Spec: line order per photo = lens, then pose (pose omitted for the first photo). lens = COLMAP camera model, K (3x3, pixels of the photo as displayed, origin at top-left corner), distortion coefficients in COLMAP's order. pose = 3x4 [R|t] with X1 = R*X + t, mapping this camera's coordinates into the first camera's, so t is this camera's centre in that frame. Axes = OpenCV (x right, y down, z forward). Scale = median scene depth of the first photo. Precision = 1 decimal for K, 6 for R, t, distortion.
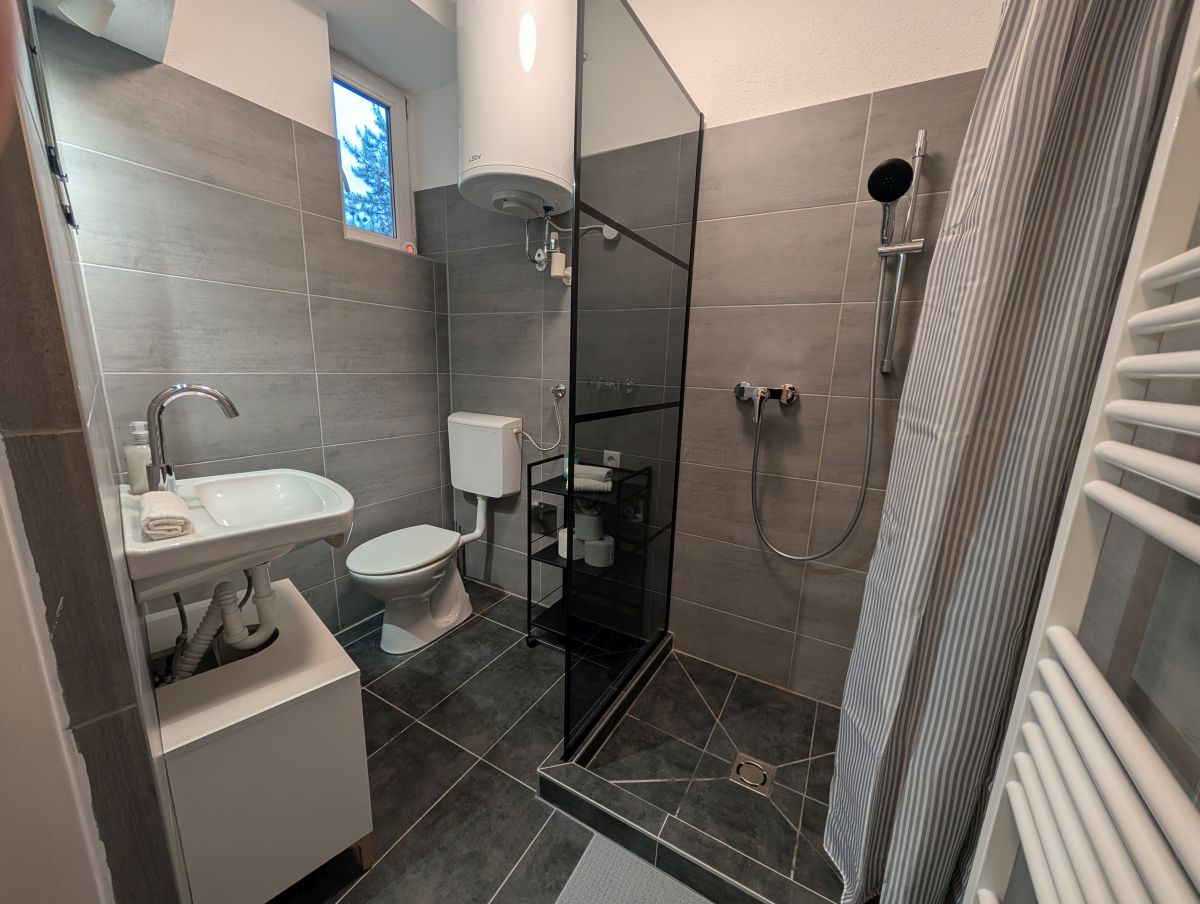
lens RADIAL K [[460.7, 0, 602.1], [0, 460.7, 459.8], [0, 0, 1]] dist [0.005586, -0.000572]
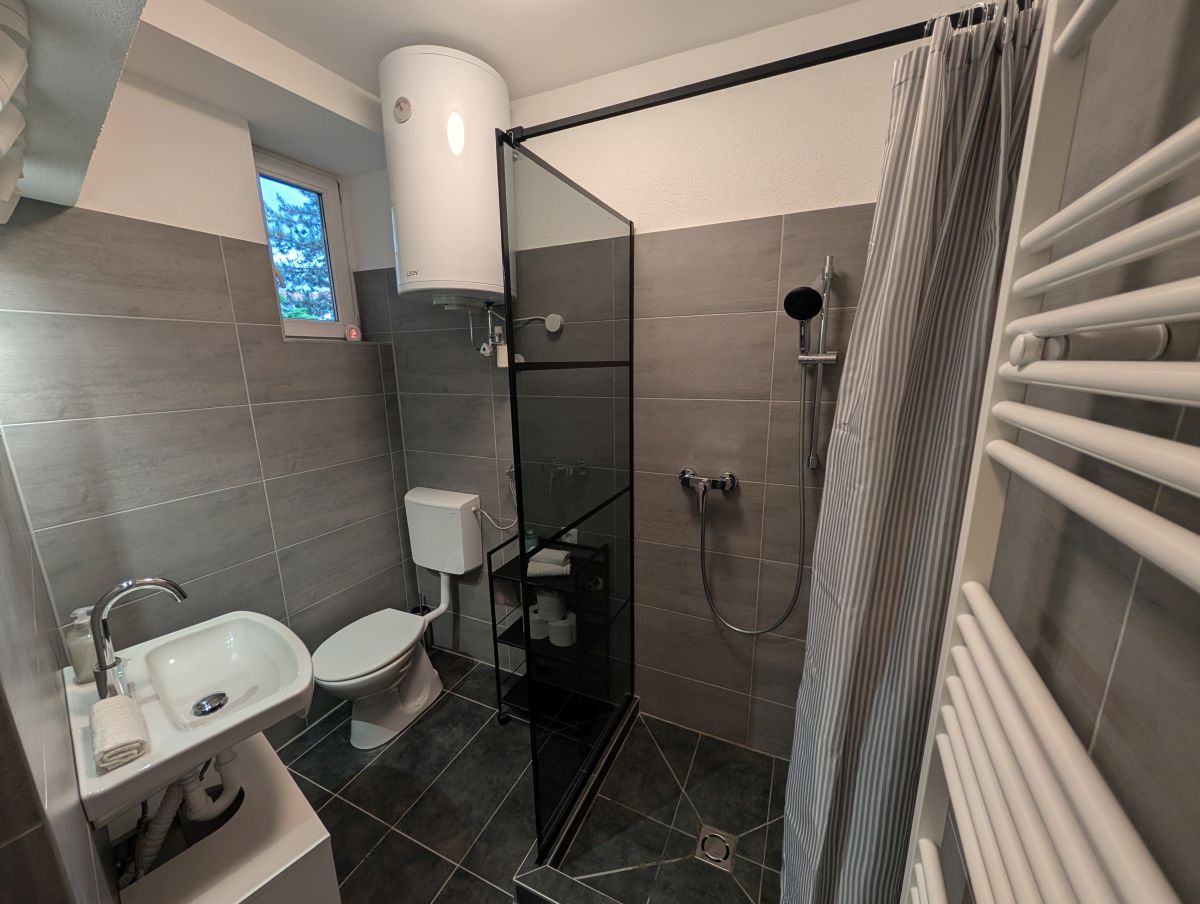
lens RADIAL K [[460.7, 0, 602.3], [0, 460.7, 457.6], [0, 0, 1]] dist [0.005586, -0.000572]
pose [[0.995312, -0.065819, 0.070867, 0.039826], [0.065100, 0.997802, 0.012405, -0.226232], [-0.071527, -0.007734, 0.997409, -0.043003]]
